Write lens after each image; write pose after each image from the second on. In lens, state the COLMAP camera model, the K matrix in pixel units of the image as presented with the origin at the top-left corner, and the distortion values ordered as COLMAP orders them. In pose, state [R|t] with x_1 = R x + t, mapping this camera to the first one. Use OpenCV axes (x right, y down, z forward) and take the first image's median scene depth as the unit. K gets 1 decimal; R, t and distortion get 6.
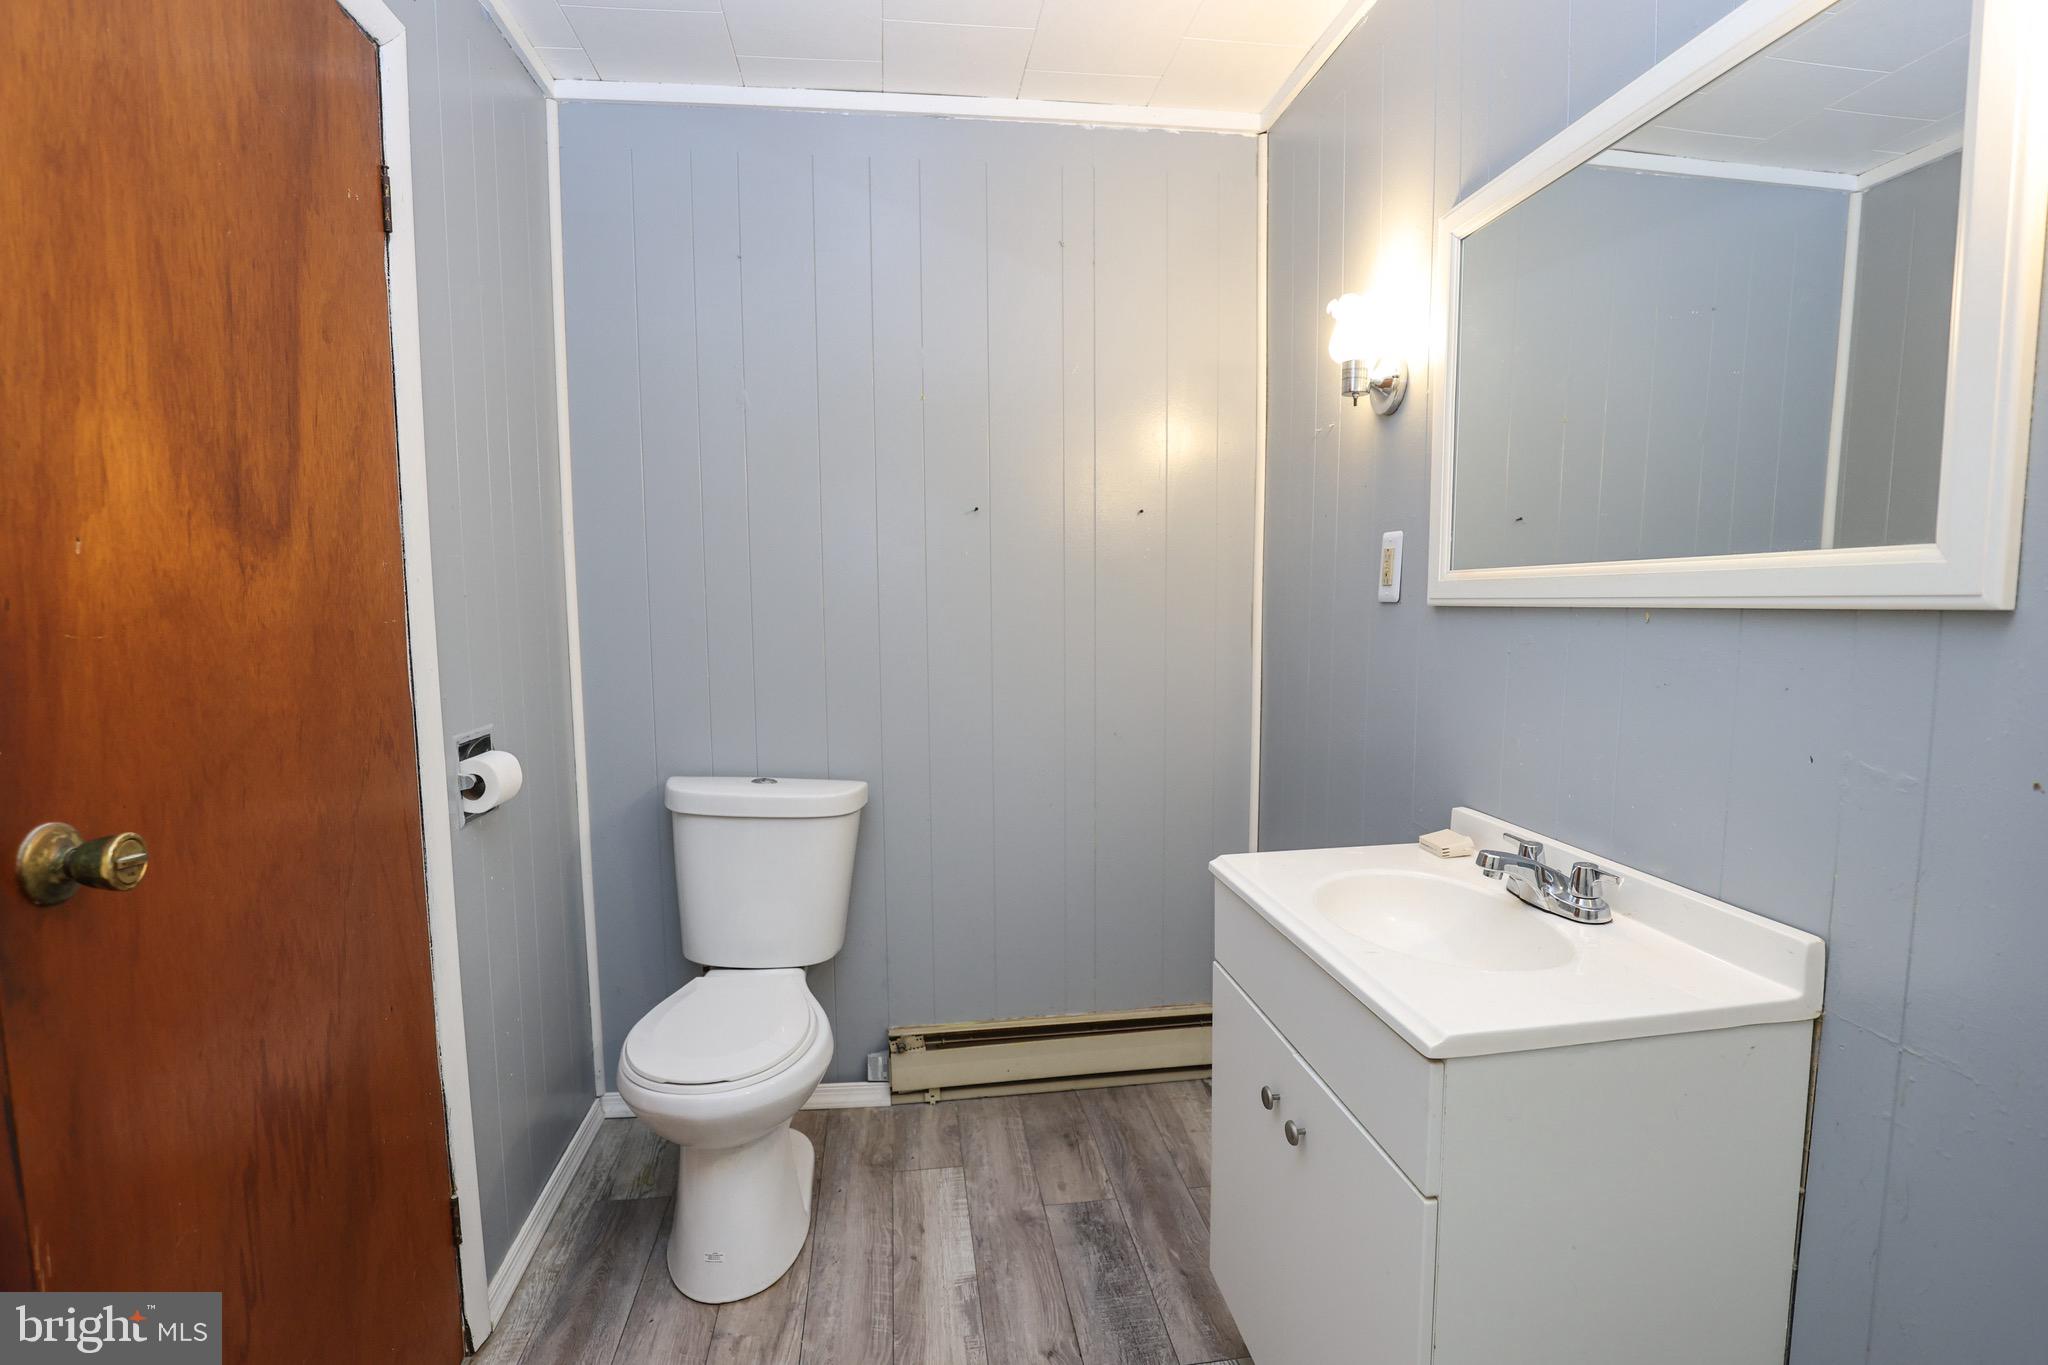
lens RADIAL K [[984.8, 0, 1016.2], [0, 984.8, 685.6], [0, 0, 1]] dist [-0.033217, 0.010024]
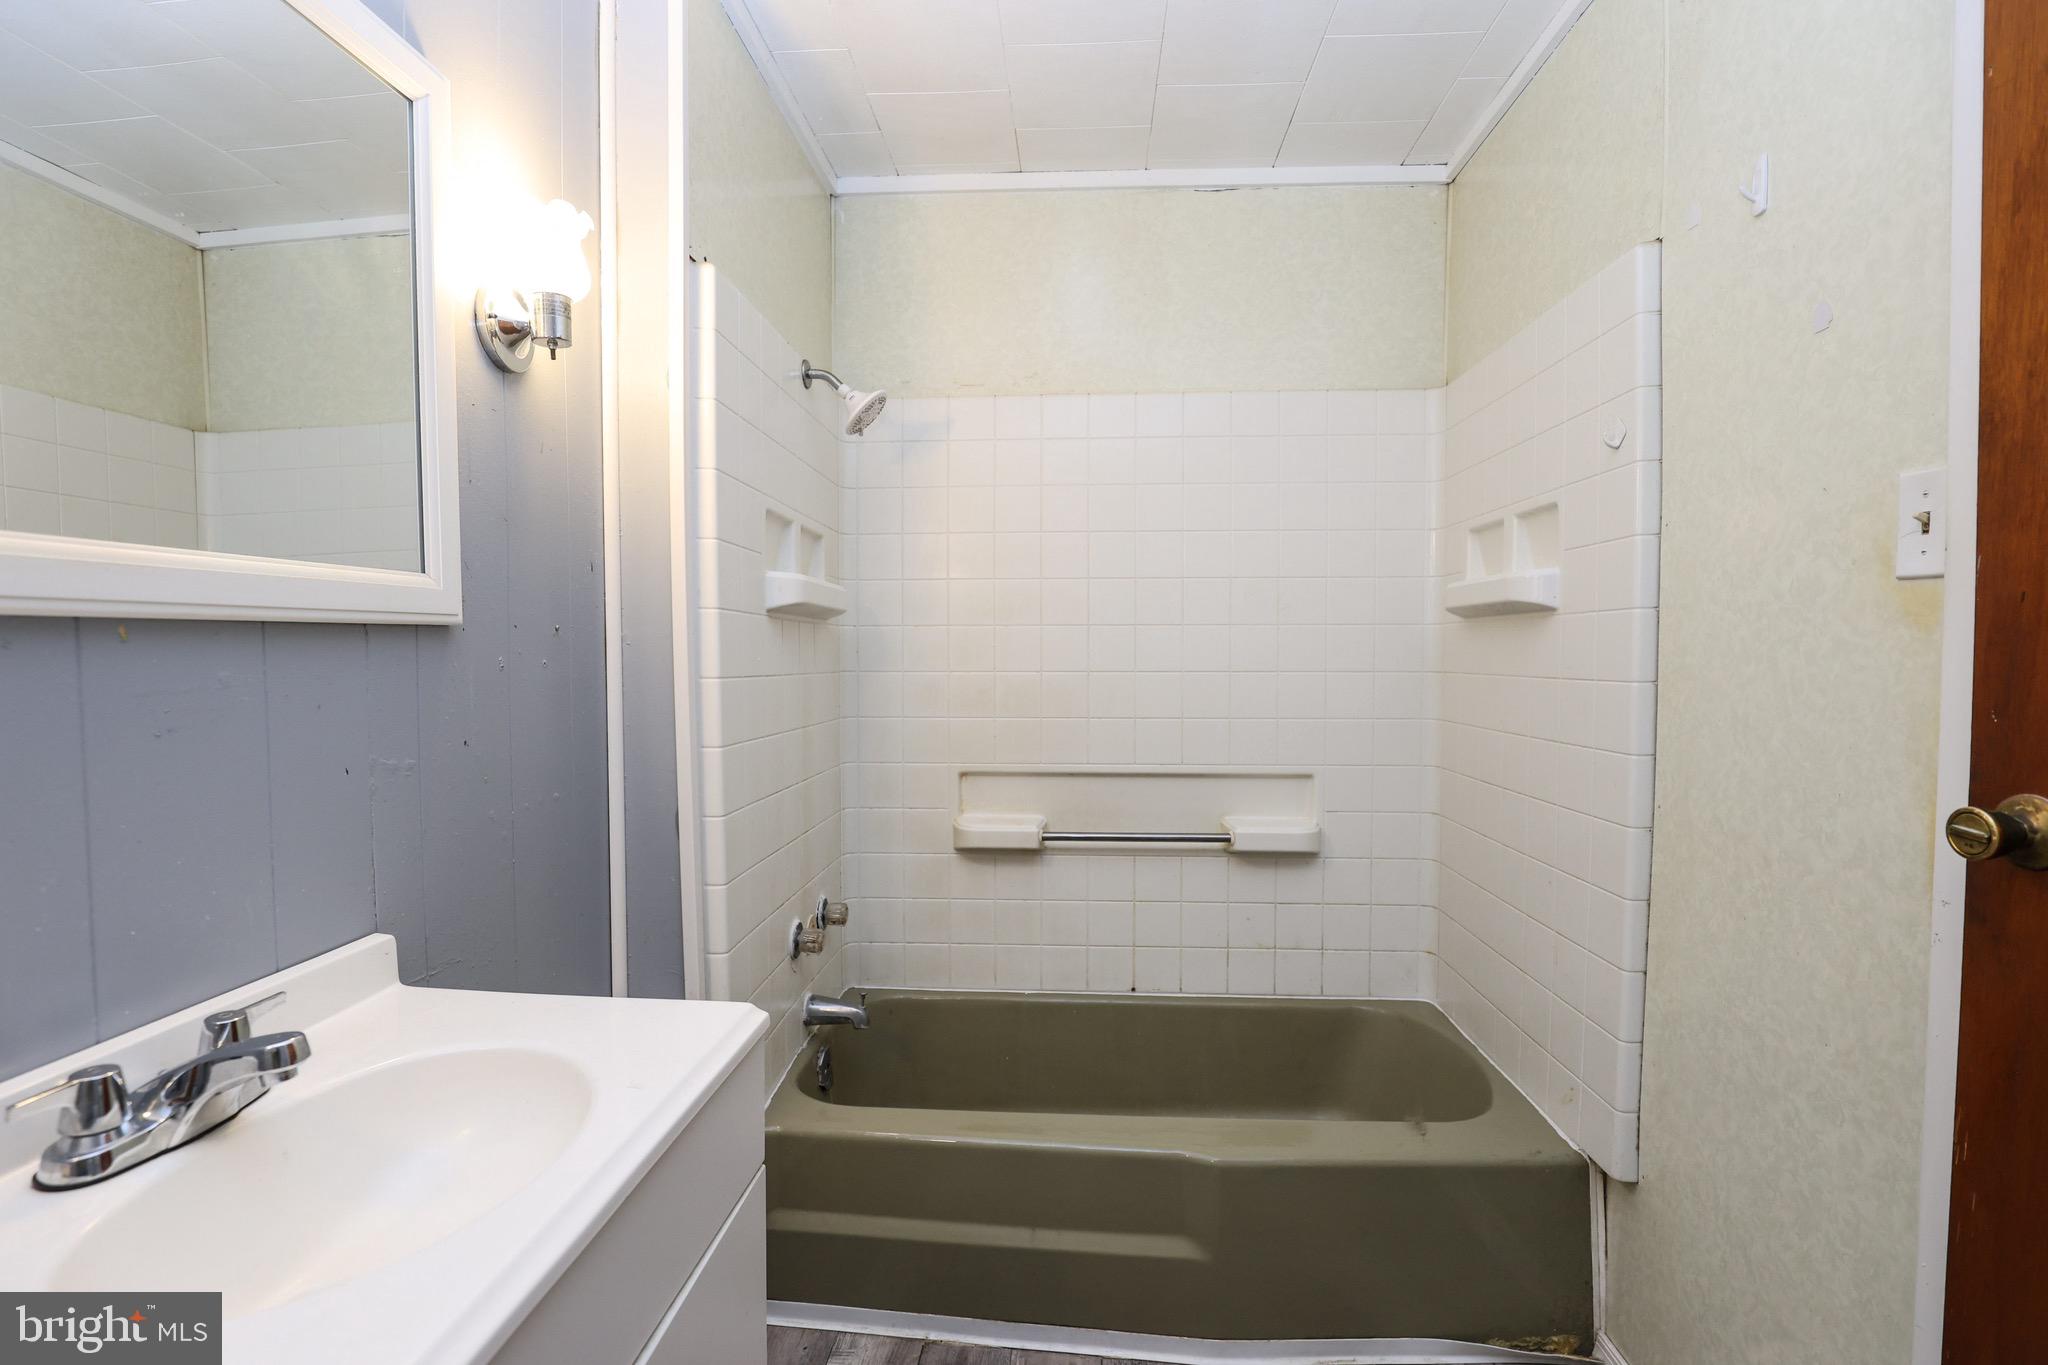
lens RADIAL K [[984.8, 0, 1016.2], [0, 984.8, 685.6], [0, 0, 1]] dist [-0.033217, 0.010024]
pose [[-0.981160, -0.035825, 0.189847, -0.052111], [-0.011227, 0.991569, 0.129092, -0.140733], [-0.192871, 0.124528, -0.973290, 1.704065]]
